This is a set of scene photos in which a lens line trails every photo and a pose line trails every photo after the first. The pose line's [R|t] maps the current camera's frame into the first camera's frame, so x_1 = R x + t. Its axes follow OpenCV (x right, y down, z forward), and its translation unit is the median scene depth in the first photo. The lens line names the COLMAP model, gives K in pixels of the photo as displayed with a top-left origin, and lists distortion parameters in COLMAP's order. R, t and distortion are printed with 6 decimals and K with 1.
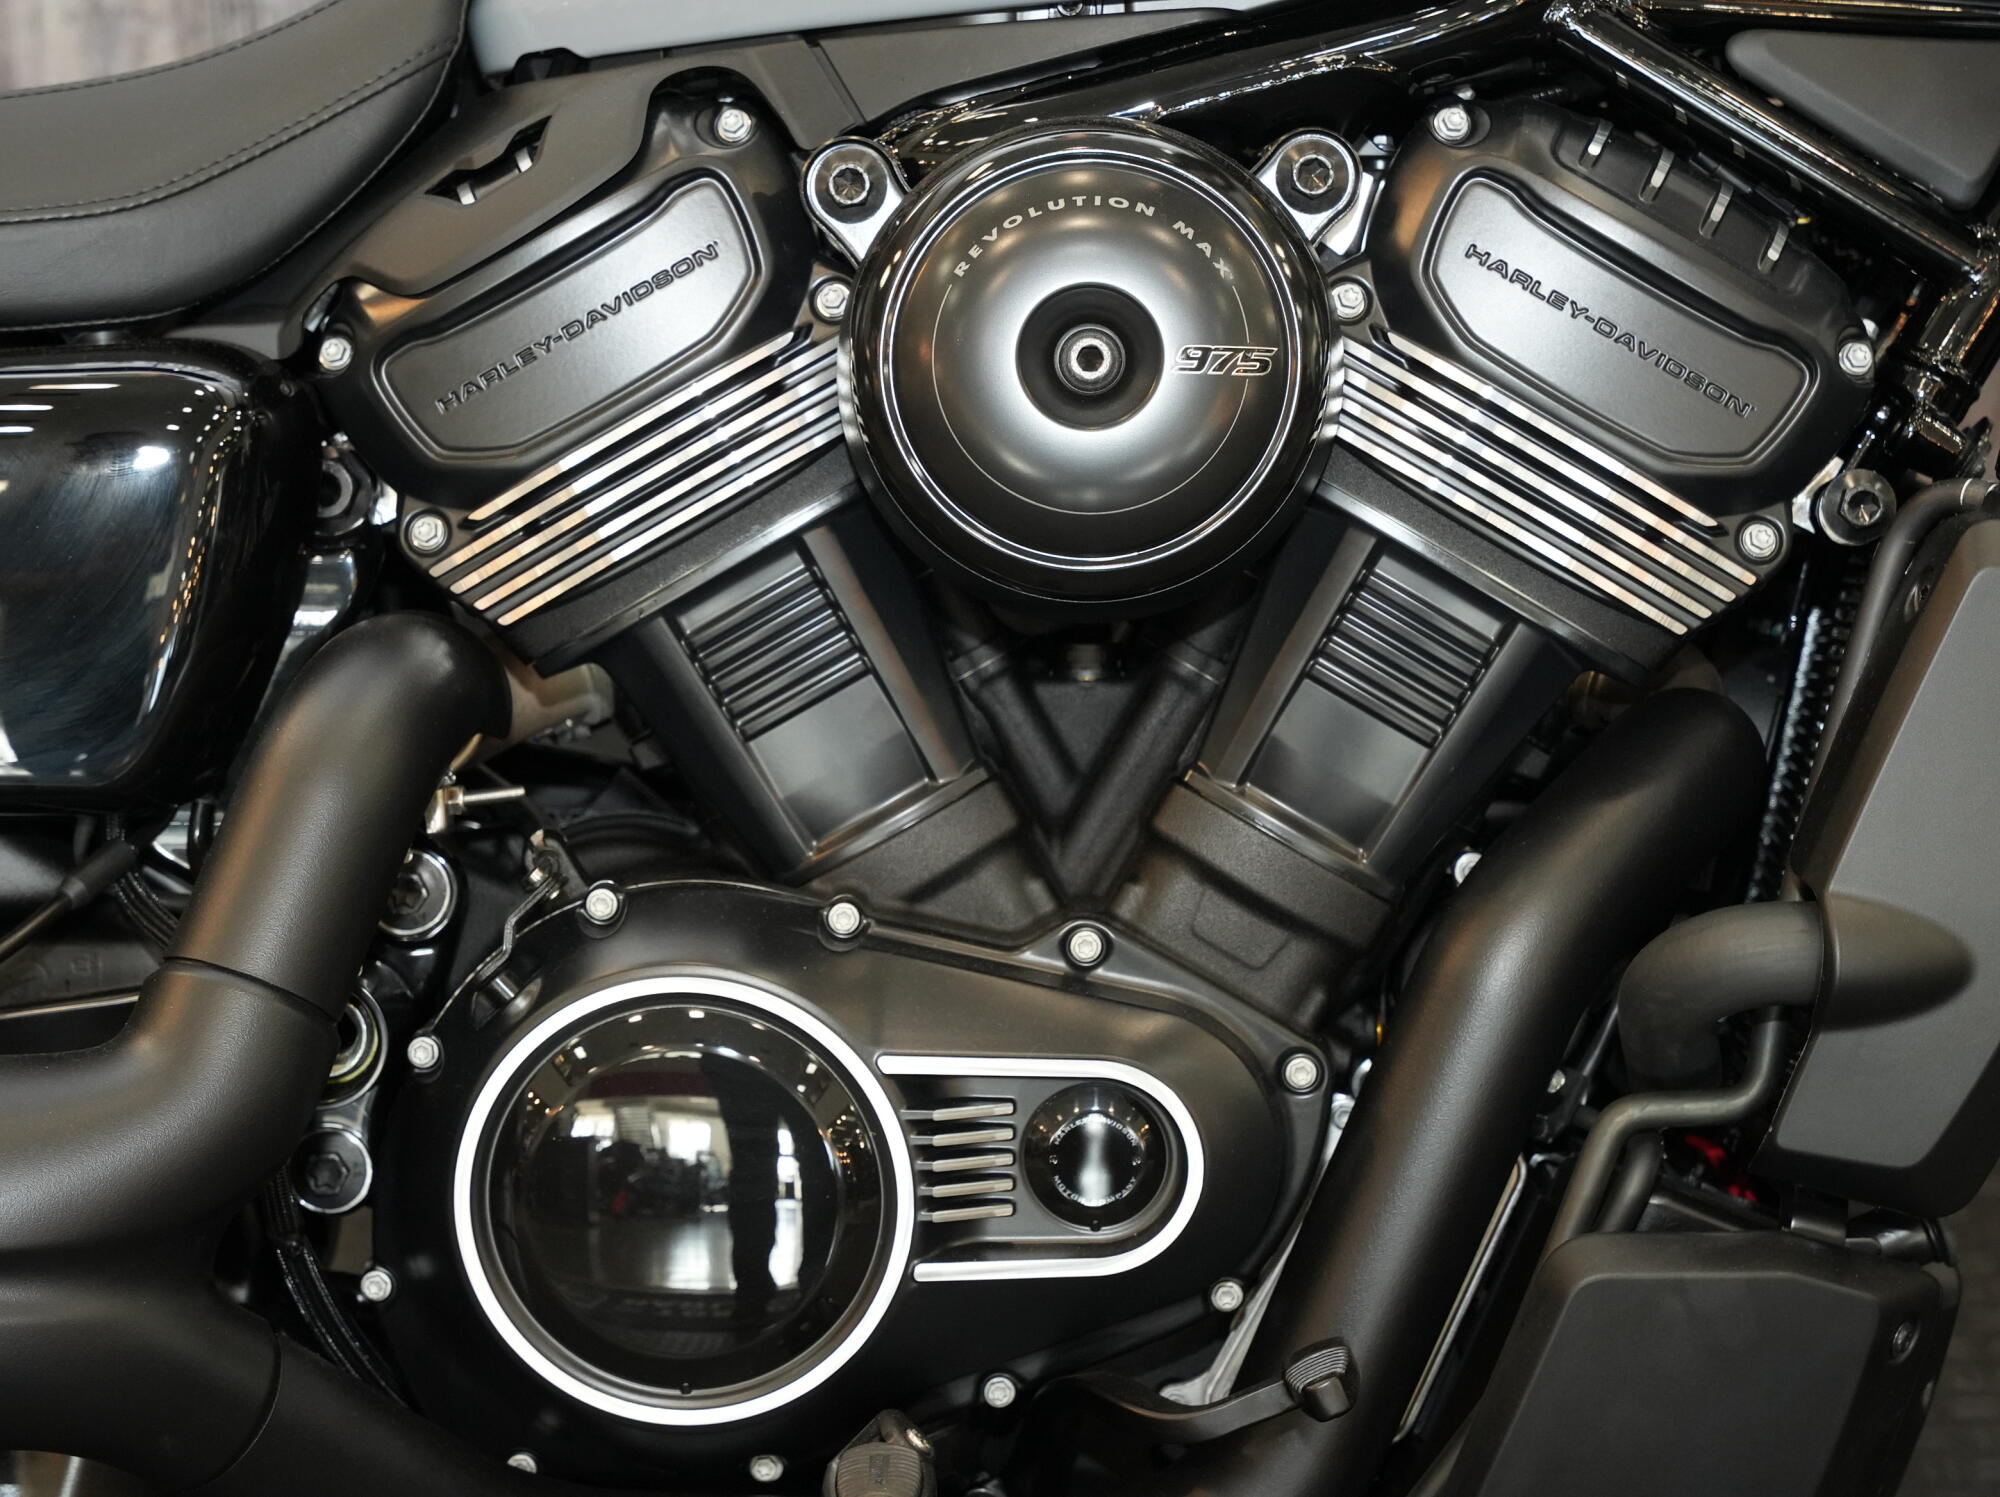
lens RADIAL K [[4369.3, 0, 1006.9], [0, 4369.3, 754.1], [0, 0, 1]] dist [0.042040, 0.000000]
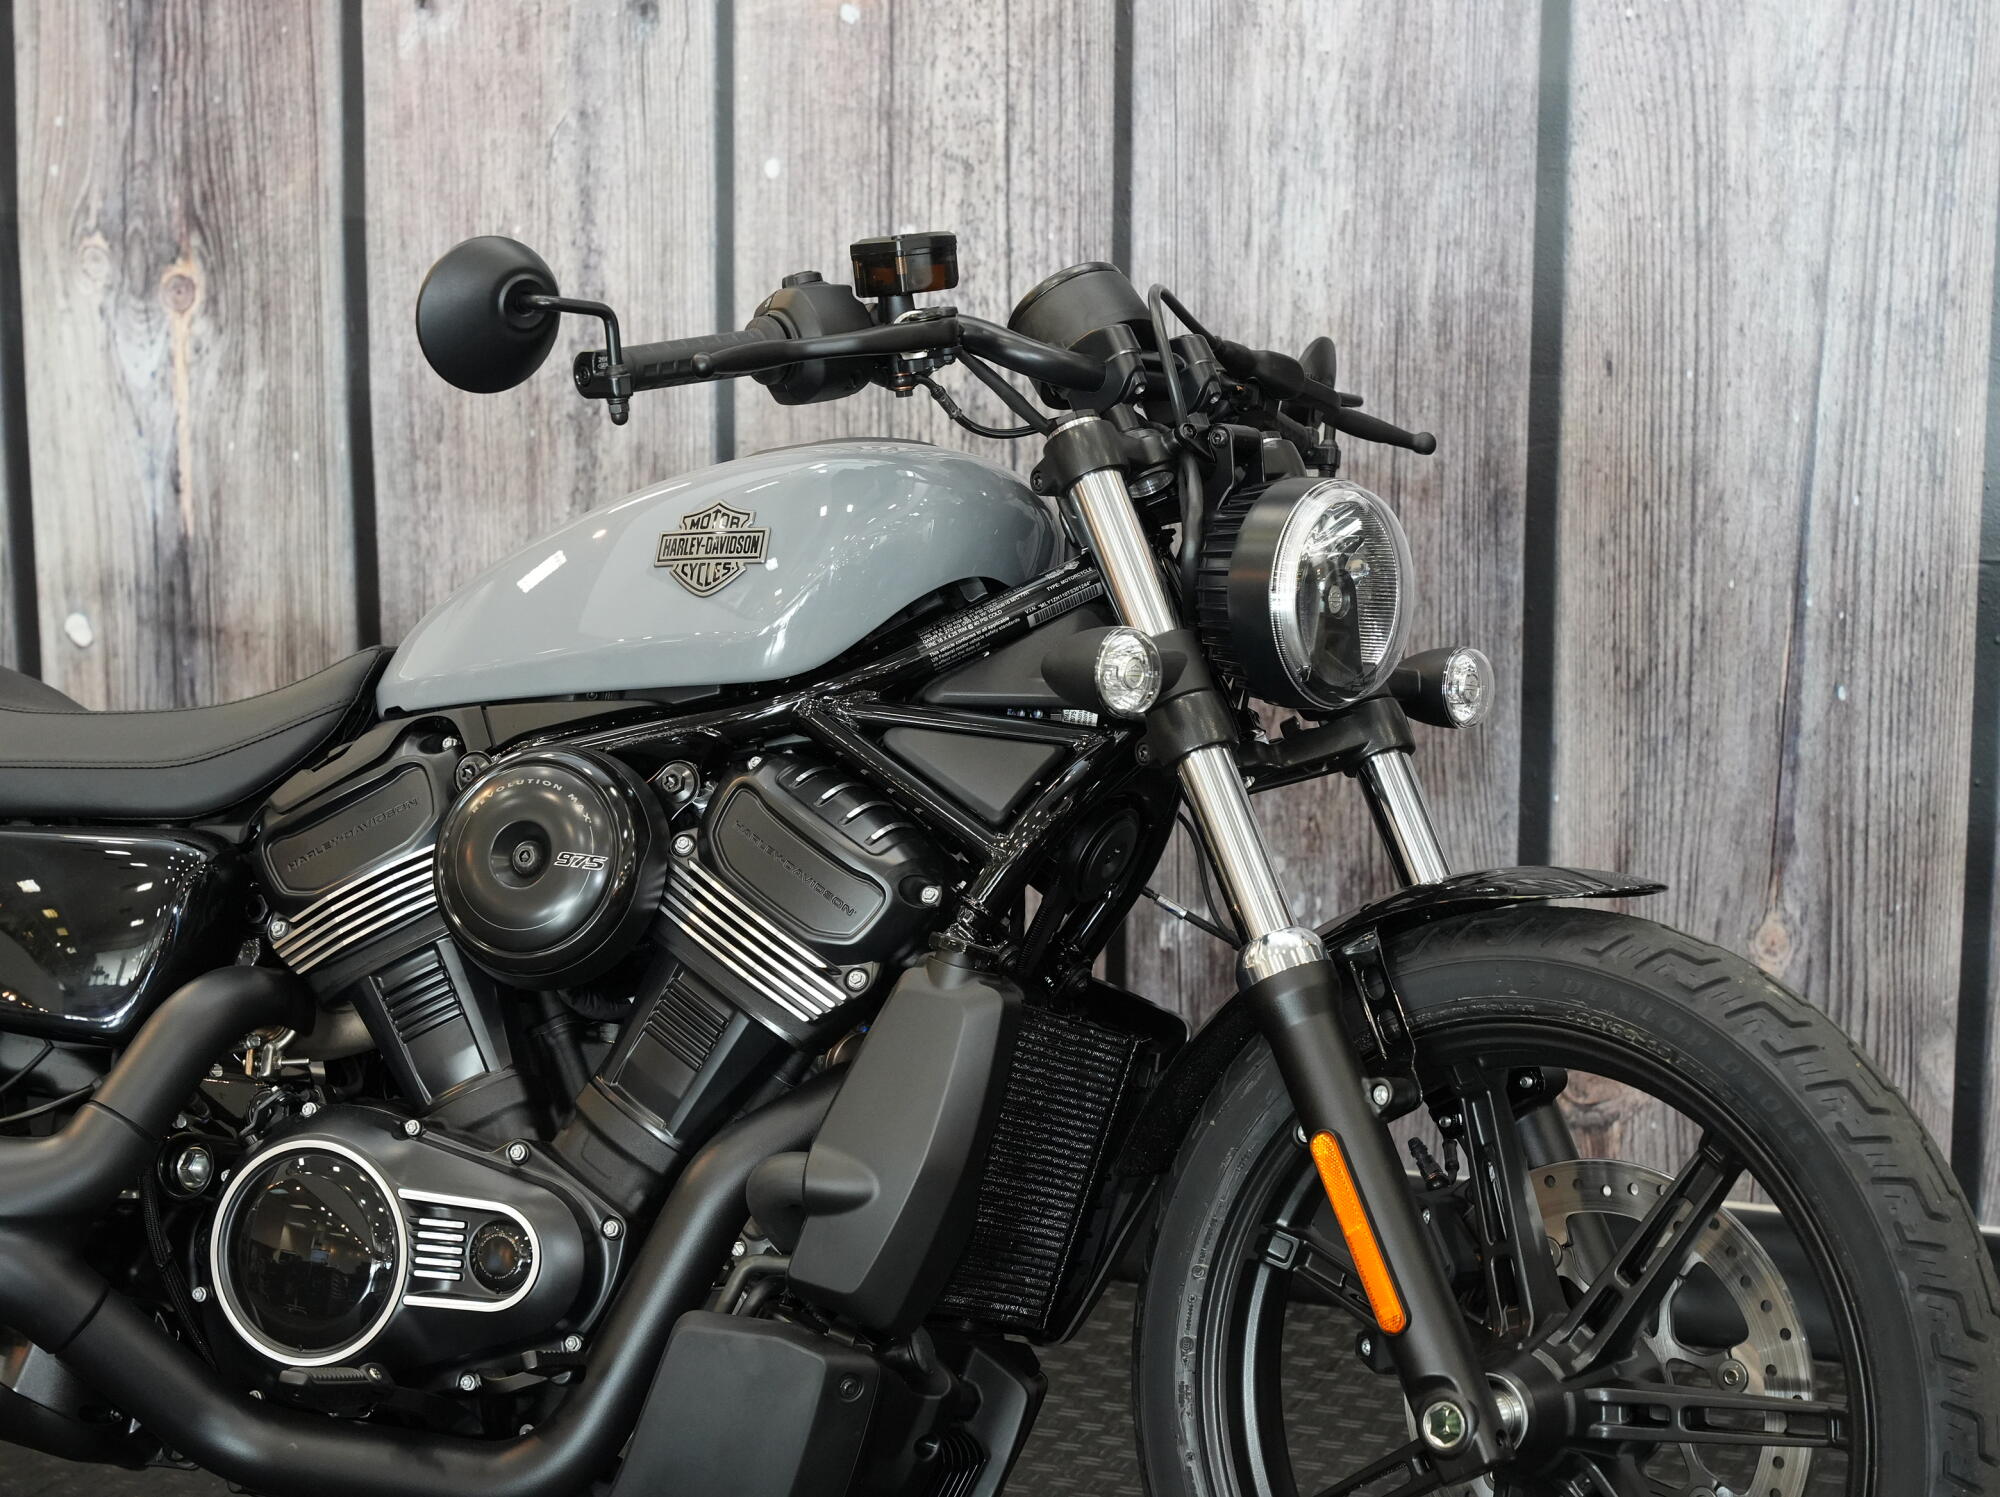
lens RADIAL K [[4369.3, 0, 994.4], [0, 4369.3, 755.8], [0, 0, 1]] dist [0.042040, 0.000000]
pose [[0.931735, 0.062410, -0.357737, 0.924523], [-0.132023, 0.975927, -0.173600, 0.185241], [0.338290, 0.208979, 0.917544, -0.800751]]
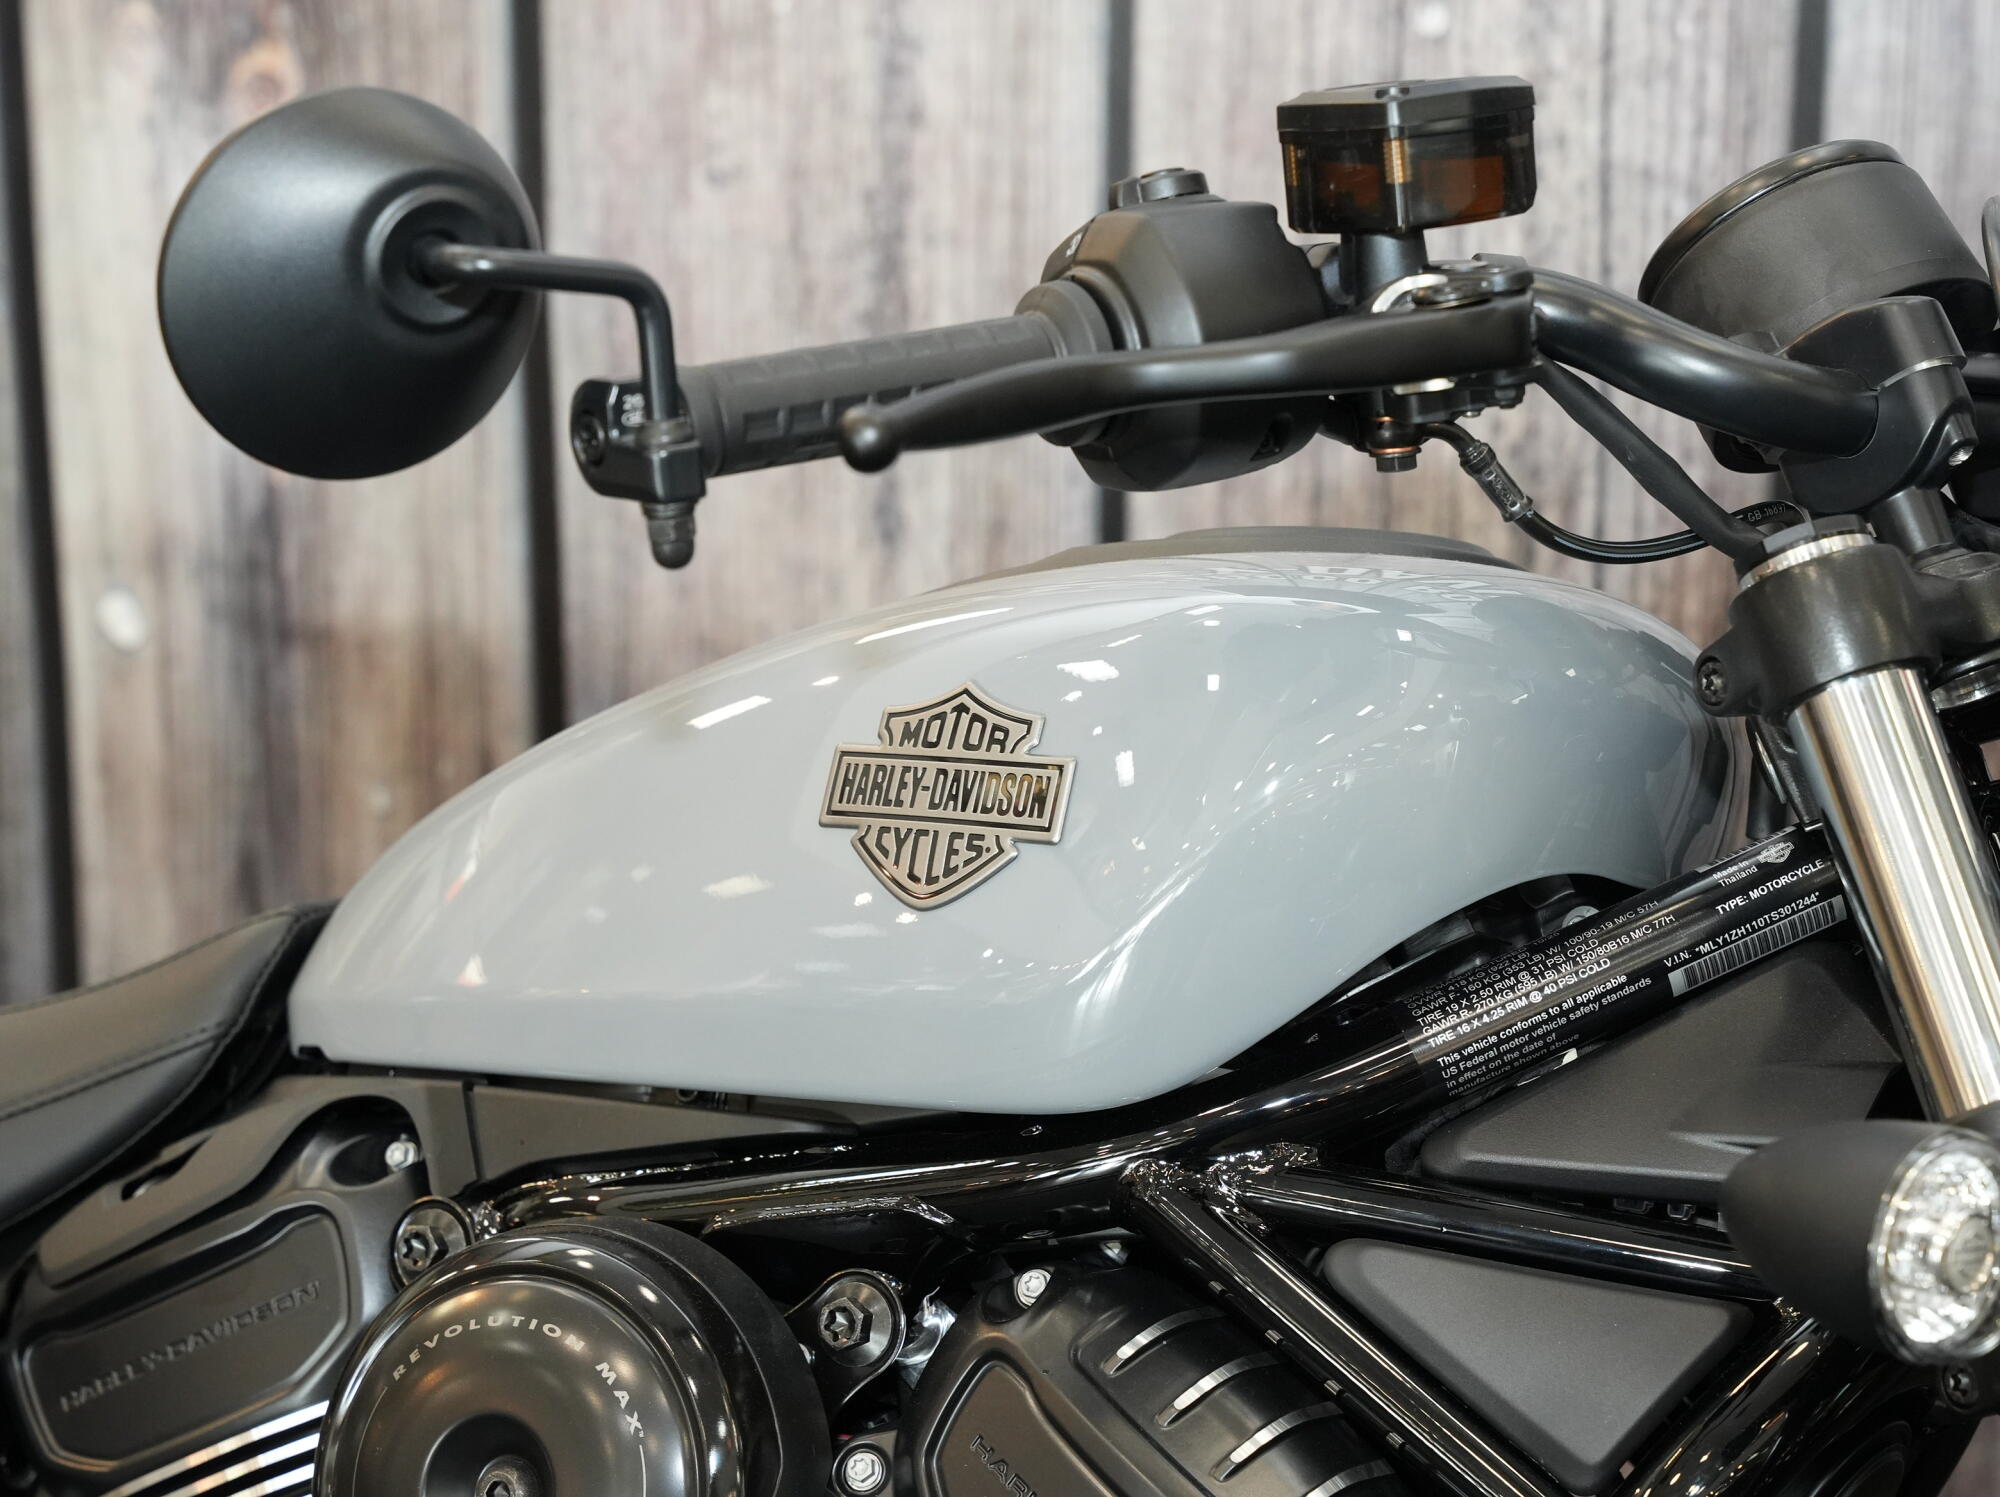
lens RADIAL K [[4369.3, 0, 991.8], [0, 4369.3, 757.2], [0, 0, 1]] dist [0.042040, 0.000000]
pose [[0.880552, 0.112661, -0.460365, 0.490544], [-0.174923, 0.980012, -0.094750, -0.165348], [0.440489, 0.163960, 0.882659, 0.206420]]
